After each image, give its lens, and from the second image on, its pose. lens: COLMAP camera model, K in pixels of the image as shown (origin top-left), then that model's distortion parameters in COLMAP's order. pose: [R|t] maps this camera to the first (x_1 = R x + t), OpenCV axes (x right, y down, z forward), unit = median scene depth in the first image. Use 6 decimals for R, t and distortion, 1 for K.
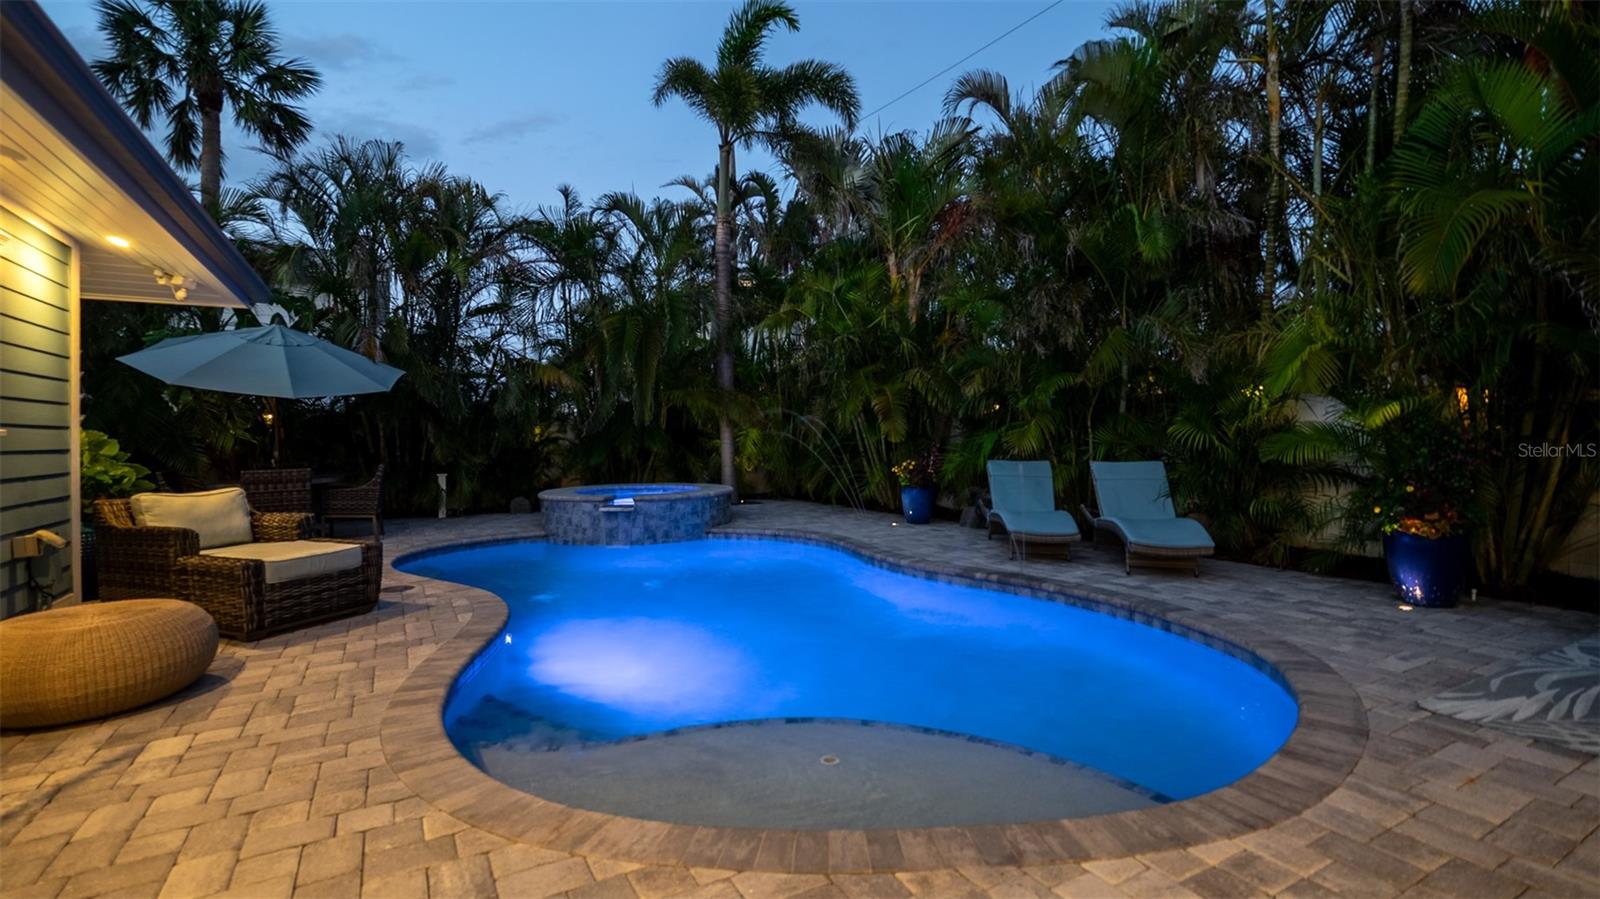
lens RADIAL K [[735.5, 0, 797.1], [0, 735.5, 443.3], [0, 0, 1]] dist [-0.002738, 0.001213]
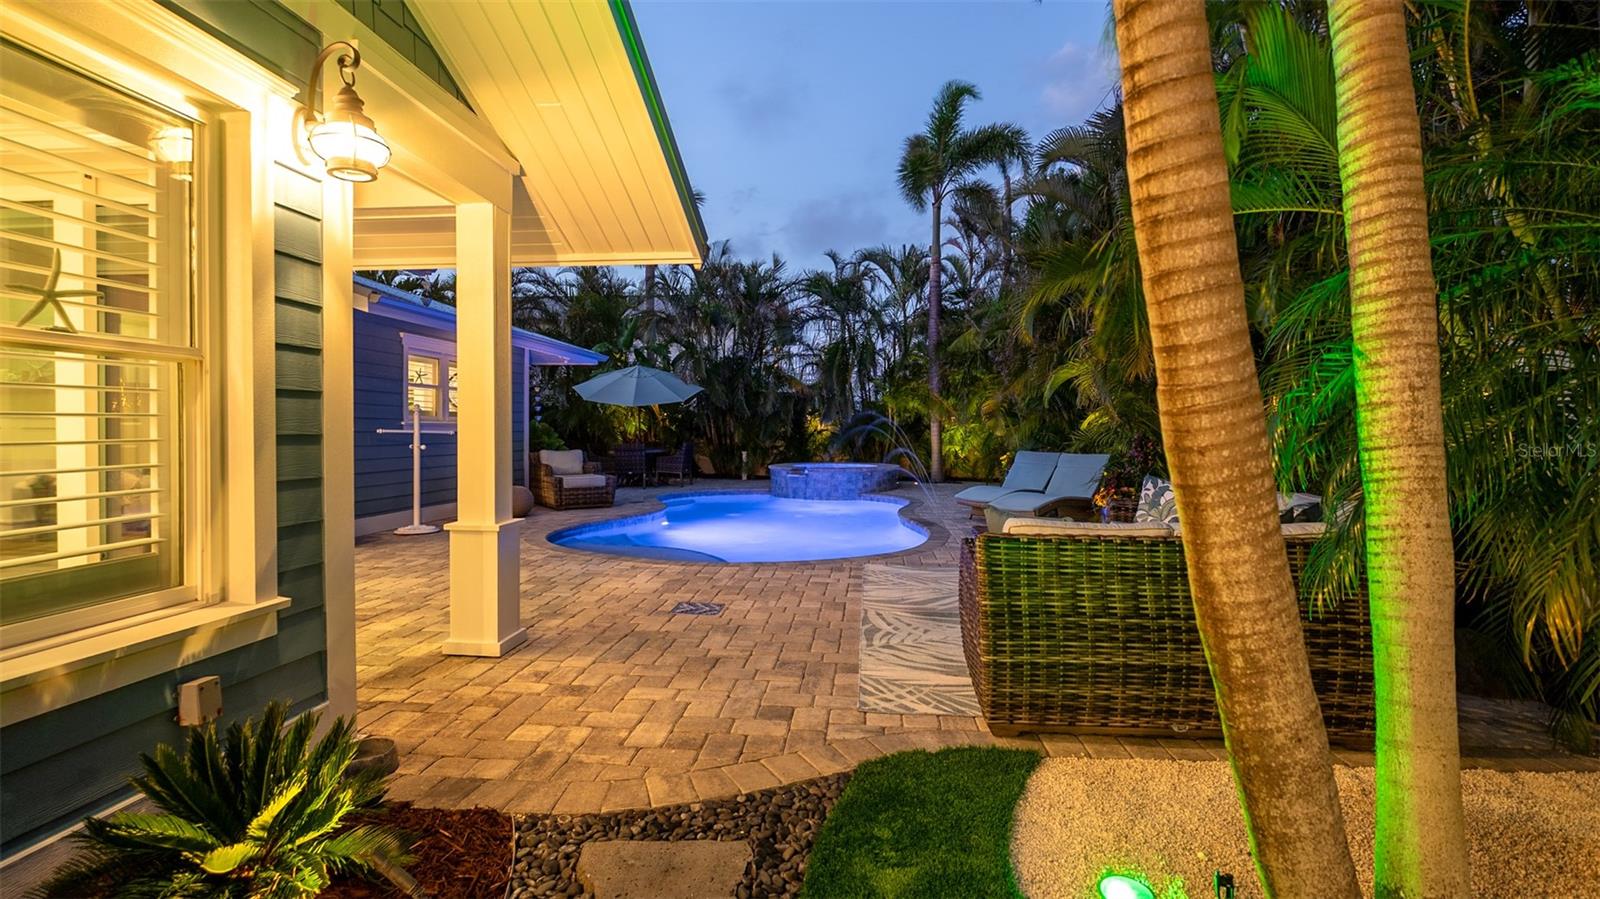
lens RADIAL K [[735.5, 0, 796.0], [0, 735.5, 441.3], [0, 0, 1]] dist [-0.002738, 0.001213]
pose [[0.807877, 0.019297, -0.589035, 0.552097], [-0.015192, 0.999814, 0.011919, -0.000959], [0.589155, -0.000681, 0.808020, -0.212308]]
